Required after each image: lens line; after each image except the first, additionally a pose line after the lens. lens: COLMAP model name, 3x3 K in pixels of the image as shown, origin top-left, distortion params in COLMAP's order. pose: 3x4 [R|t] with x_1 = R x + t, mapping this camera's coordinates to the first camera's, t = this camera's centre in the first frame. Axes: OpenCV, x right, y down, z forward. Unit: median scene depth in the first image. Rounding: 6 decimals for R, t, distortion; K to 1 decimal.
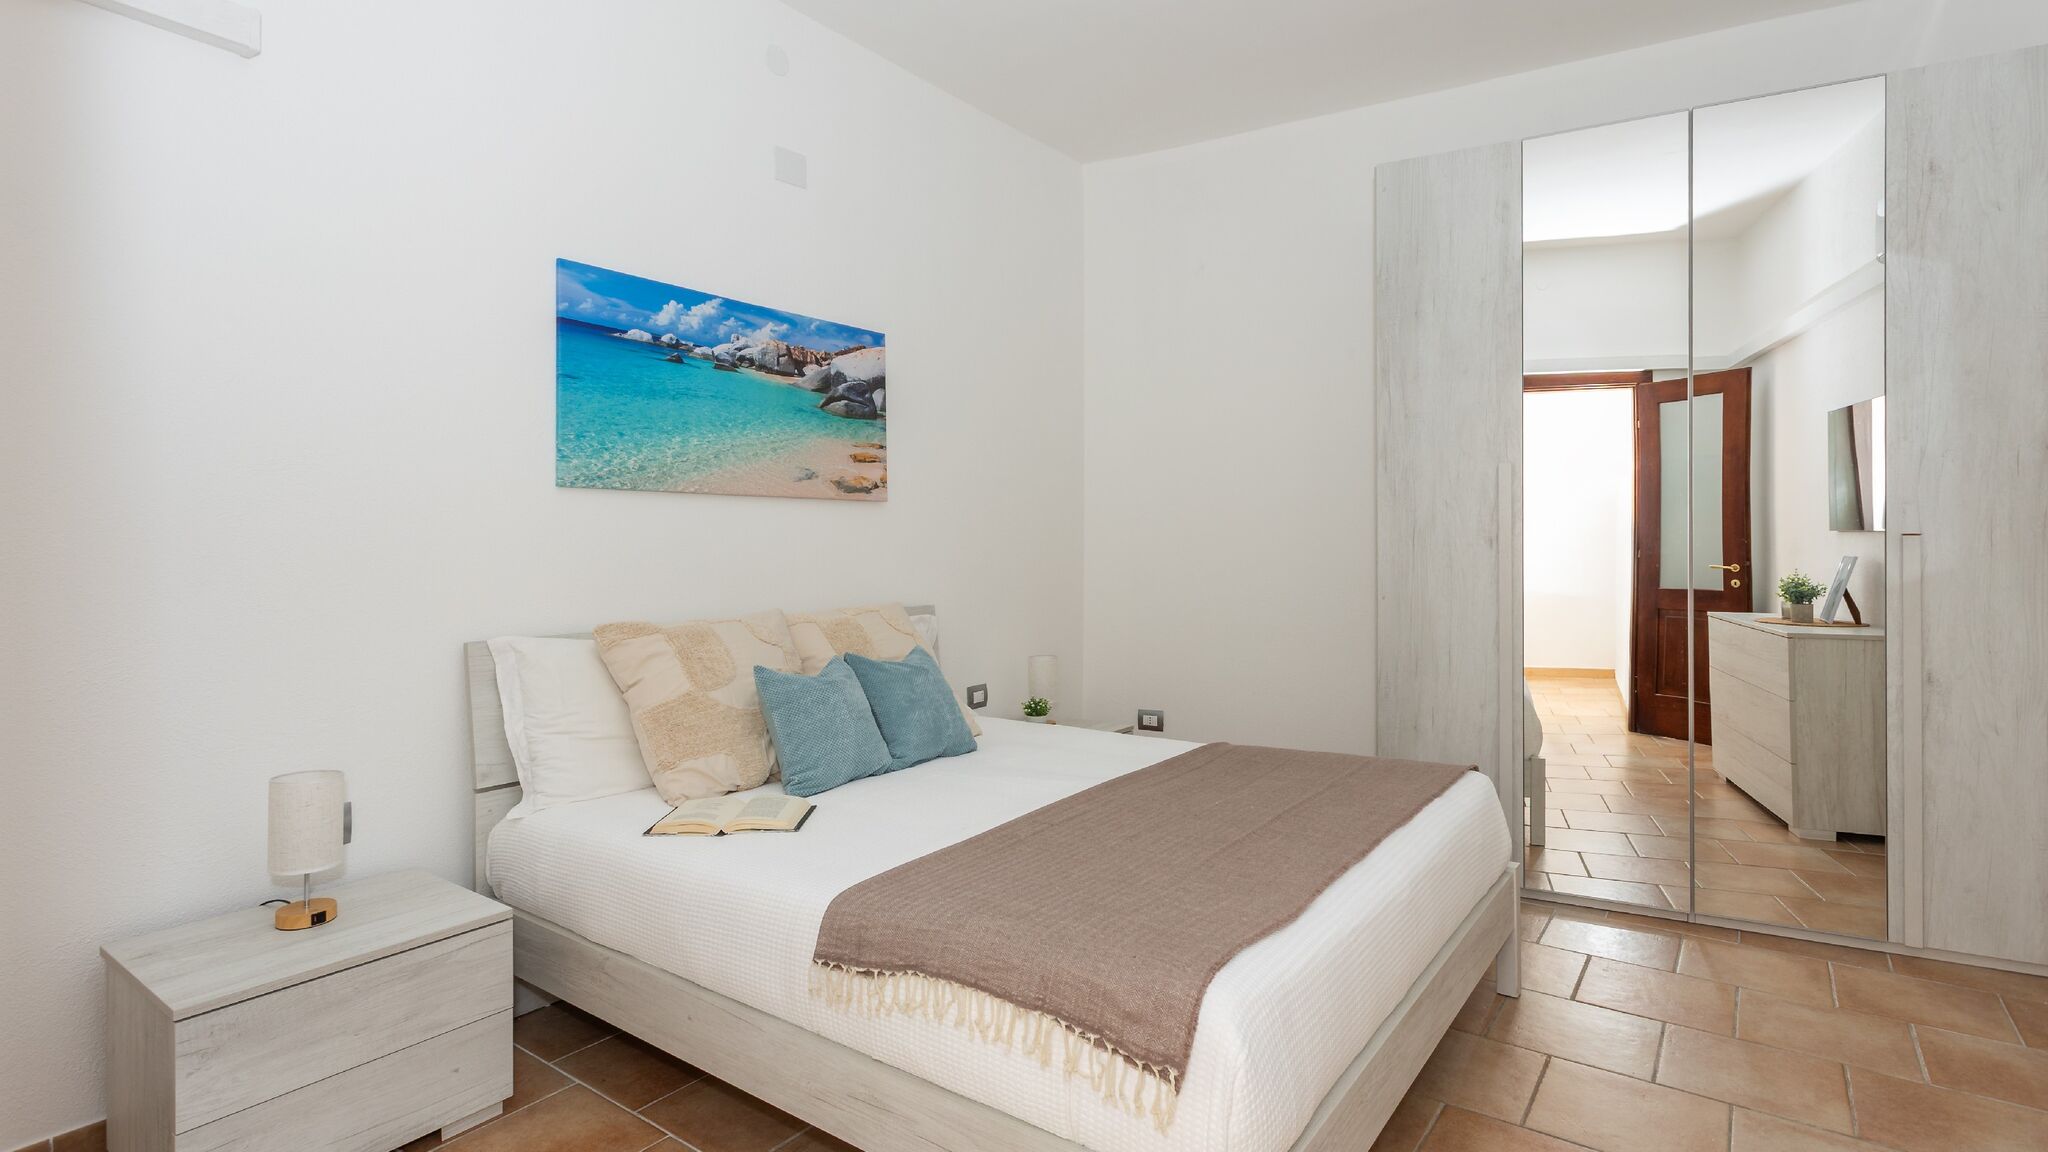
lens RADIAL K [[997.5, 0, 994.3], [0, 997.5, 537.3], [0, 0, 1]] dist [-0.000067, 0.000448]
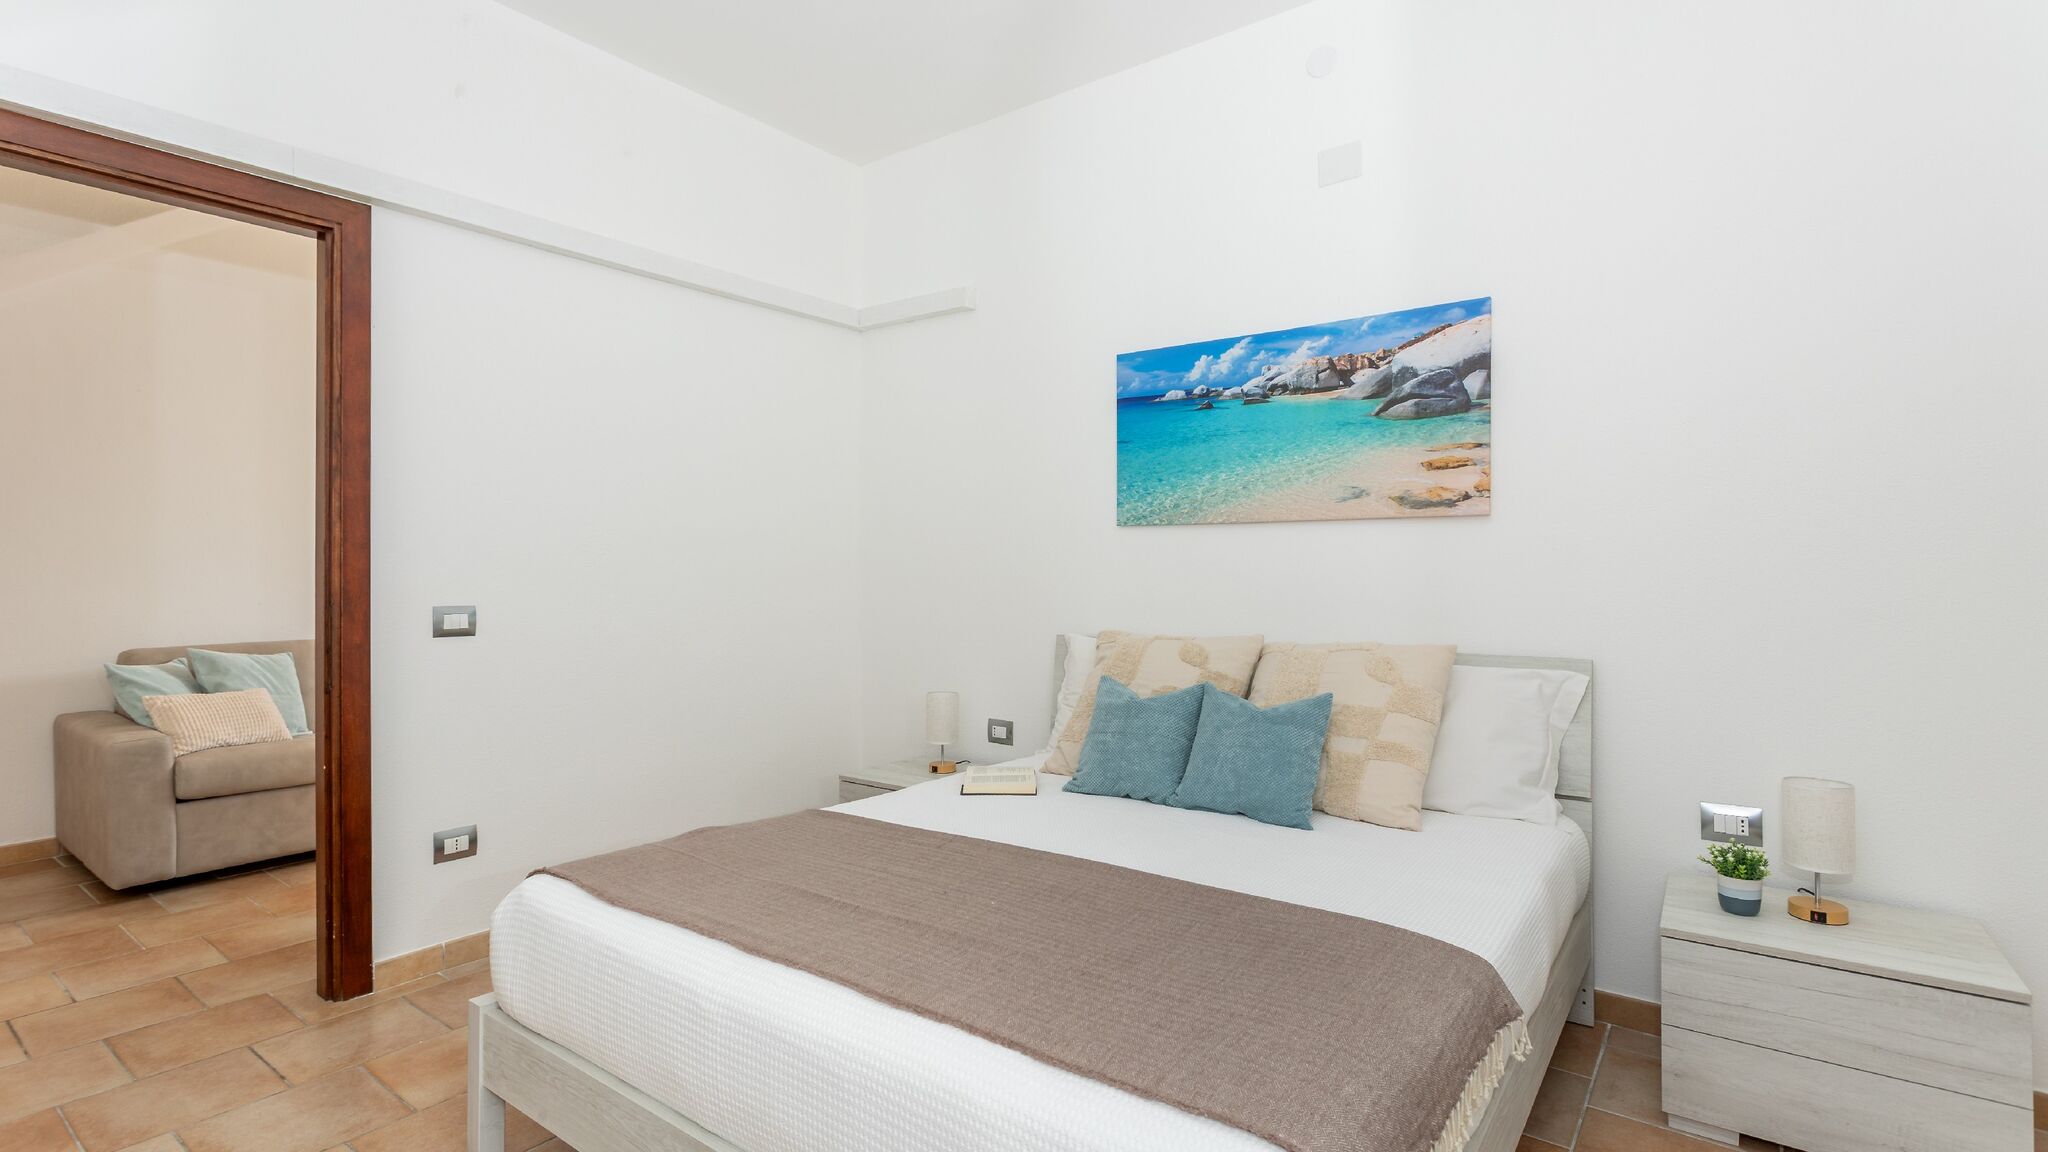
lens RADIAL K [[954.5, 0, 1022.9], [0, 954.5, 567.5], [0, 0, 1]] dist [0.001105, 0.000235]
pose [[0.024700, 0.014762, -0.999586, 0.722535], [0.018010, 0.999722, 0.015209, -0.014730], [0.999533, -0.018378, 0.024427, 0.720067]]
